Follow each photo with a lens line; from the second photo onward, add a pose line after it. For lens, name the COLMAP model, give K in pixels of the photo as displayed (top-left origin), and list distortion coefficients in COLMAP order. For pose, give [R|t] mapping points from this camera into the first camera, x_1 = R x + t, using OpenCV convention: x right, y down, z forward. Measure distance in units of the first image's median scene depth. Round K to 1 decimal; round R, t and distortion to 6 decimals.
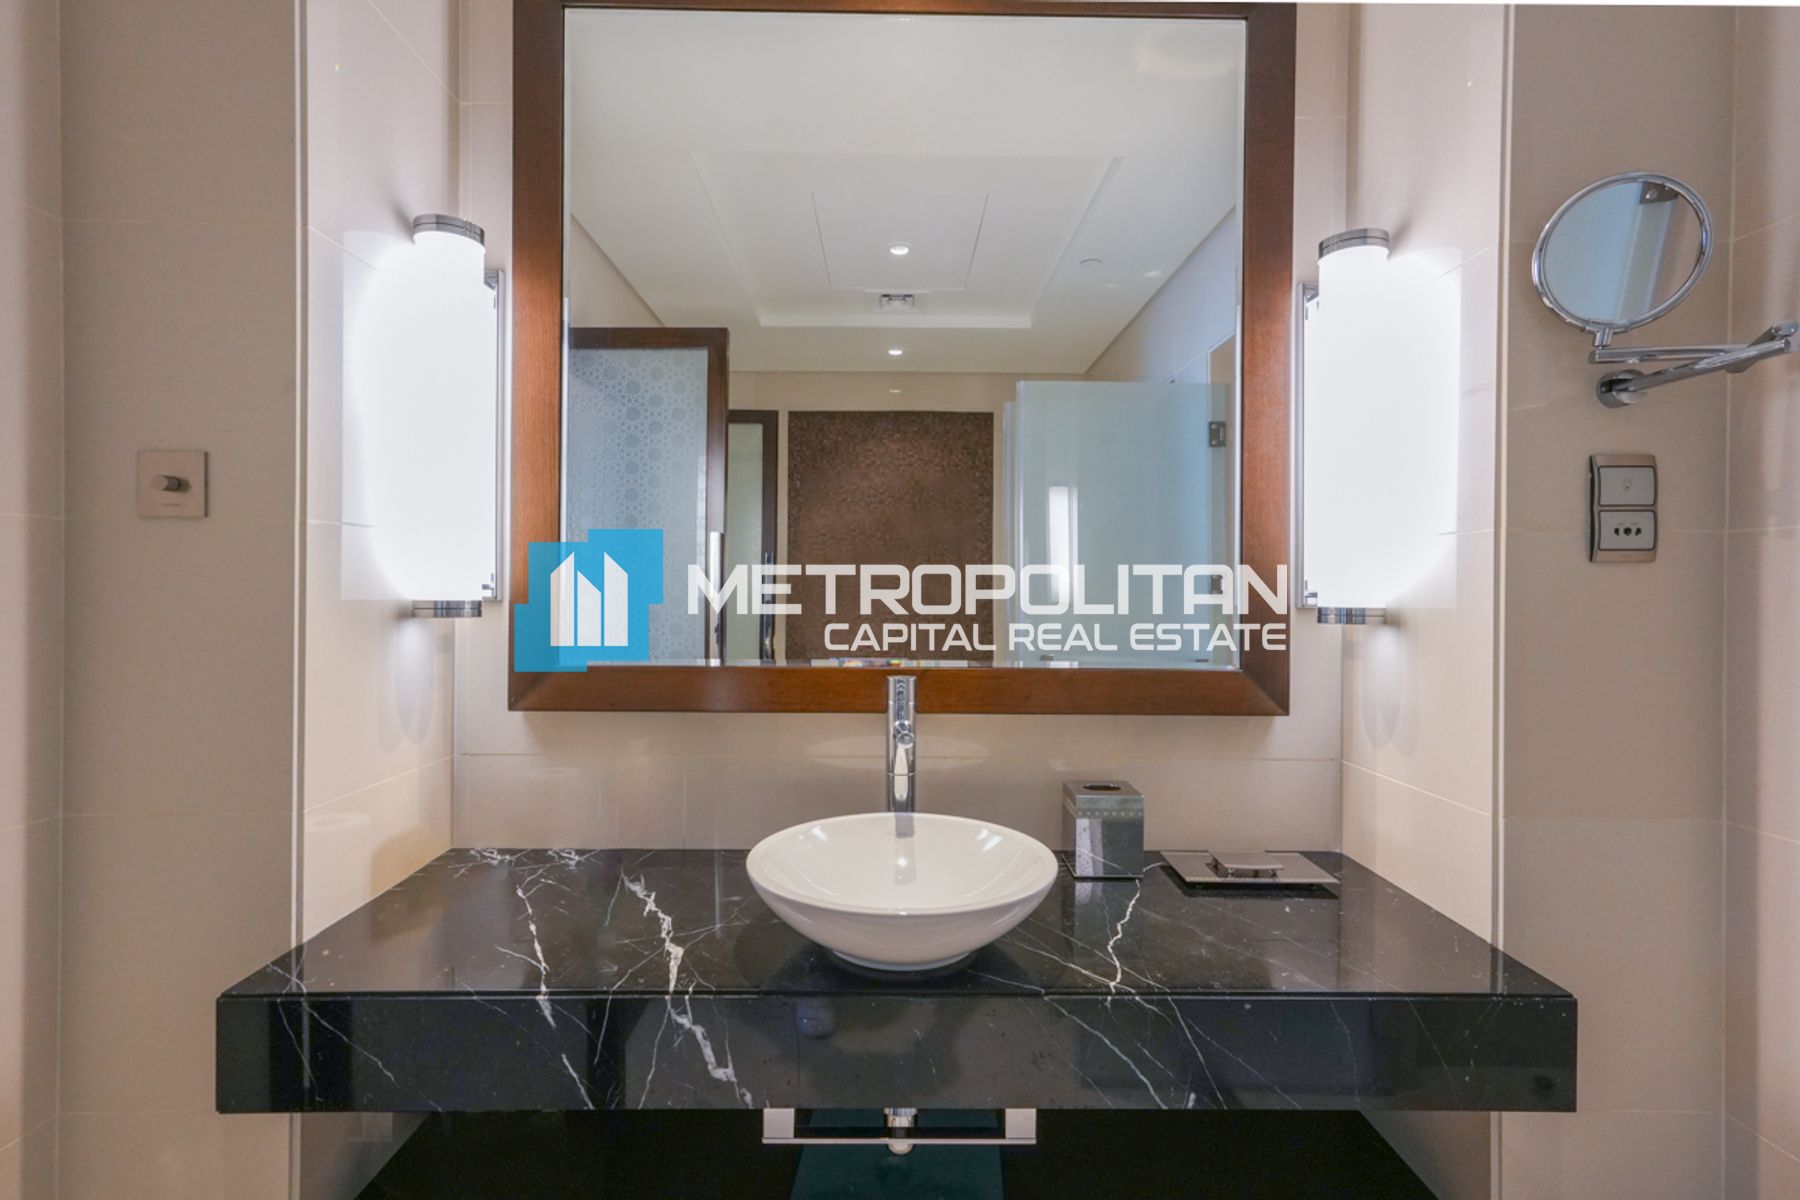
lens RADIAL K [[825.1, 0, 900.8], [0, 825.1, 593.5], [0, 0, 1]] dist [0.007933, 0.003488]
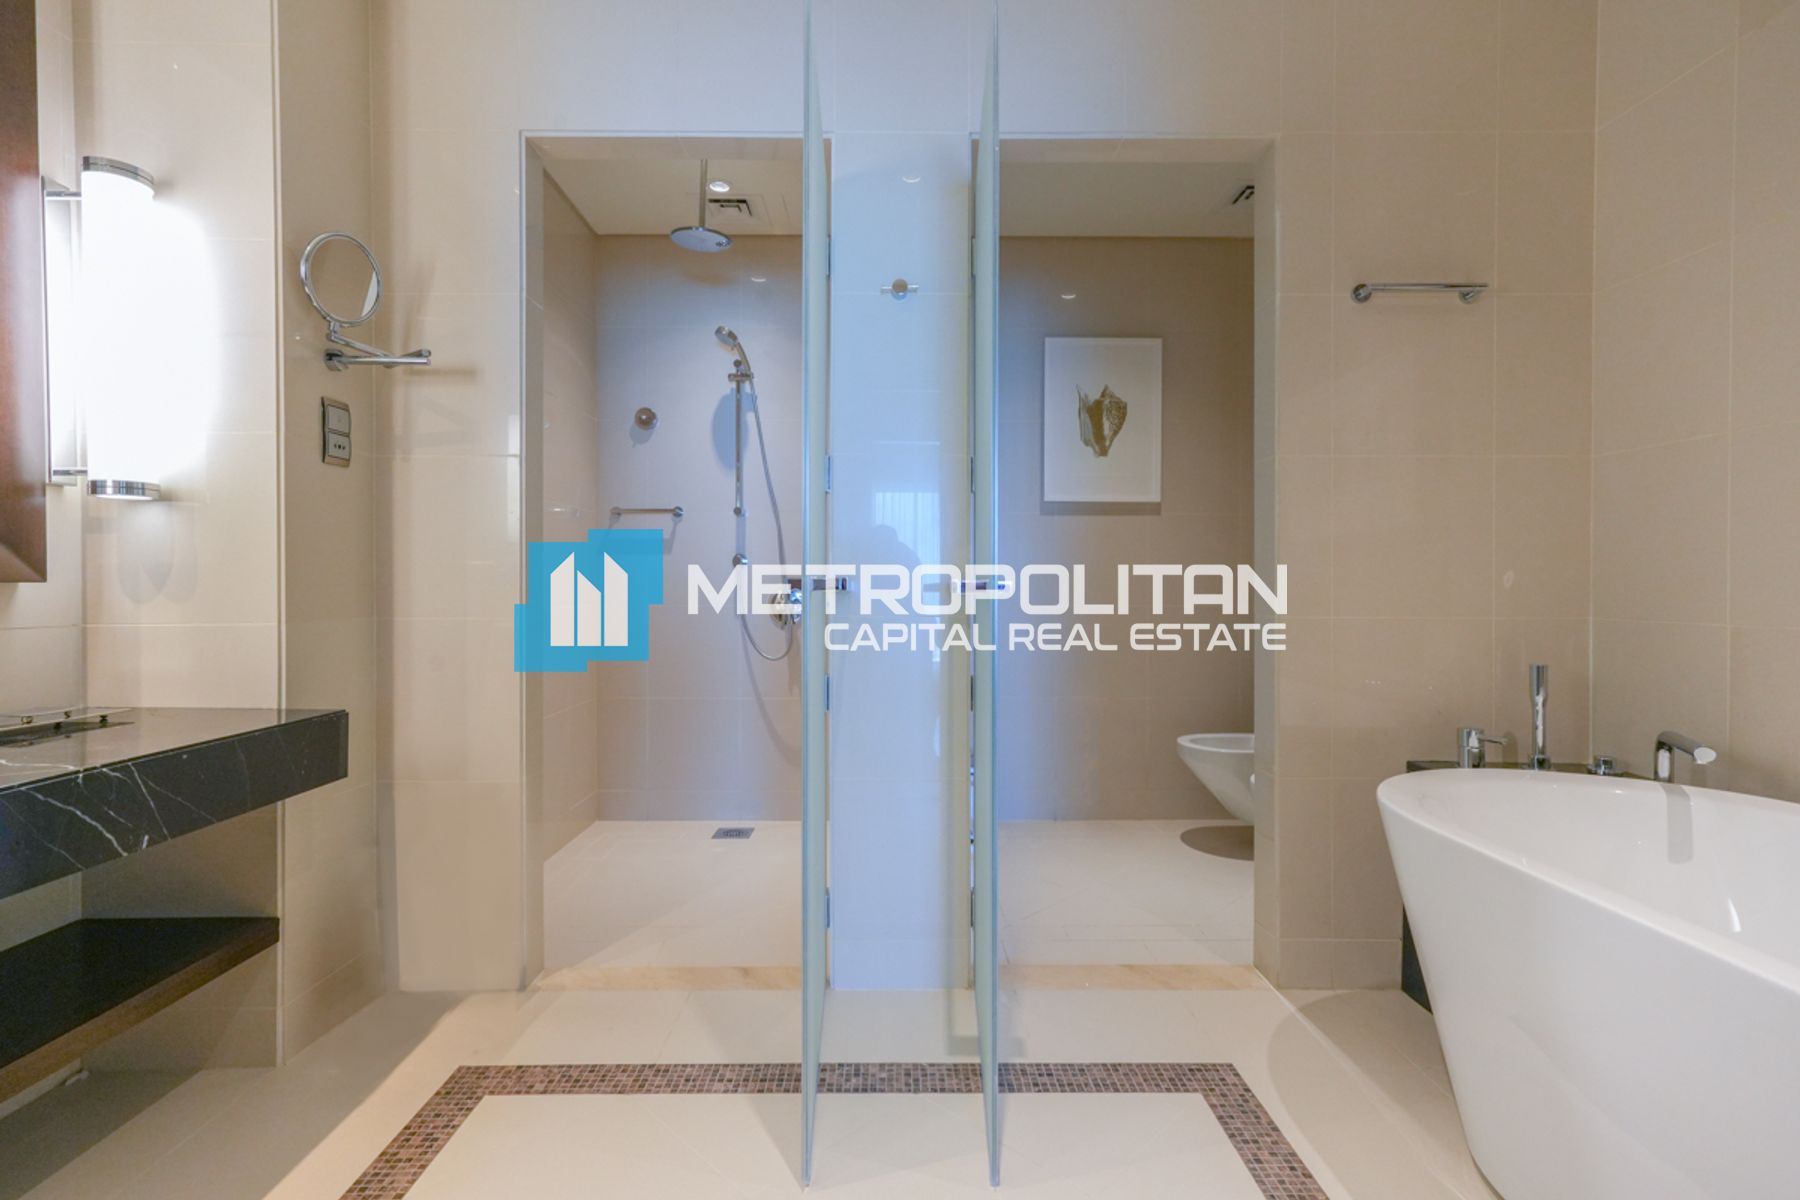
lens RADIAL K [[825.1, 0, 901.8], [0, 825.1, 589.8], [0, 0, 1]] dist [0.007933, 0.003488]
pose [[-0.006225, -0.014439, 0.999876, -0.799785], [0.000675, 0.999895, 0.014444, 0.188573], [-0.999980, 0.000765, -0.006214, -0.118284]]
